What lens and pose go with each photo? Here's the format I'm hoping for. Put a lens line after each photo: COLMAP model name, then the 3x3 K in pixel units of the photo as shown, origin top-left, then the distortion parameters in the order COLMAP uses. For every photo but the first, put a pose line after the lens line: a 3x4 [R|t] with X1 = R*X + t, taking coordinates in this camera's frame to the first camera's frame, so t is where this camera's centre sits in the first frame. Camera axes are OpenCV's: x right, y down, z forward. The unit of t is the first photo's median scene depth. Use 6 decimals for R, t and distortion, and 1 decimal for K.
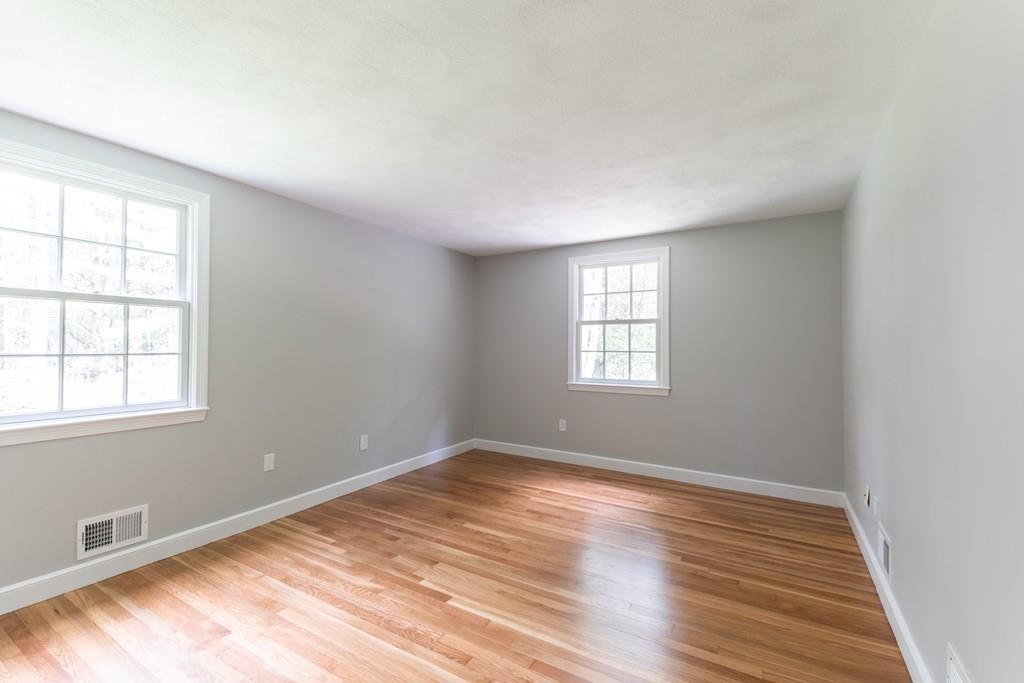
lens RADIAL K [[454.4, 0, 519.2], [0, 454.4, 335.8], [0, 0, 1]] dist [-0.005850, -0.014597]
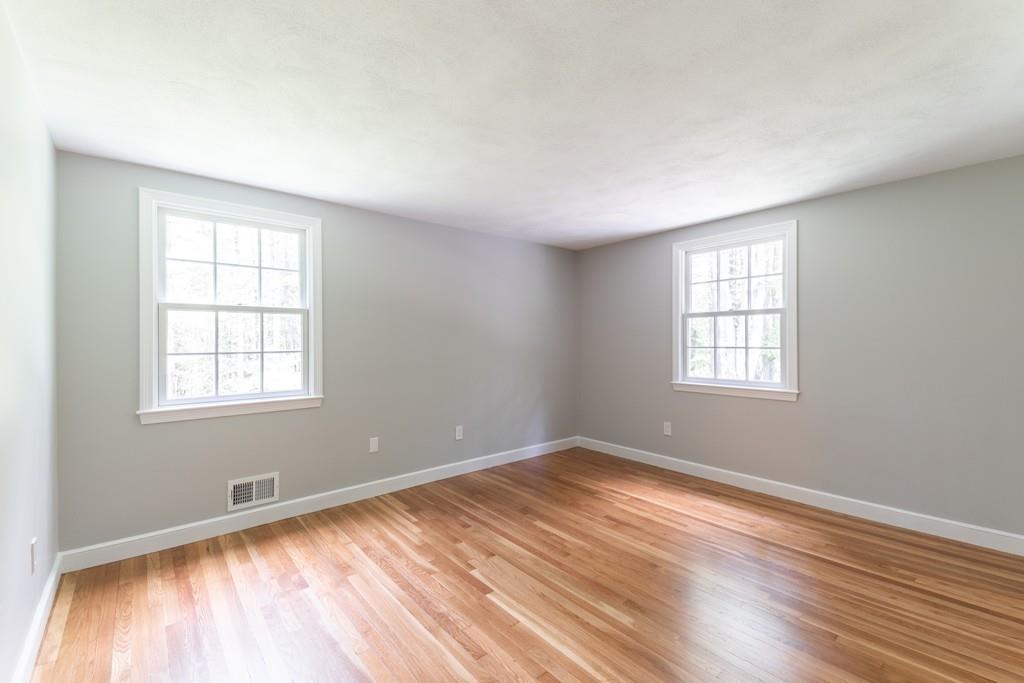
lens RADIAL K [[454.4, 0, 491.0], [0, 454.4, 337.8], [0, 0, 1]] dist [-0.005850, -0.014597]
pose [[0.930135, -0.010361, -0.367073, 0.173458], [0.016924, 0.999749, 0.014666, -0.006431], [0.366829, -0.019854, 0.930077, 0.046123]]
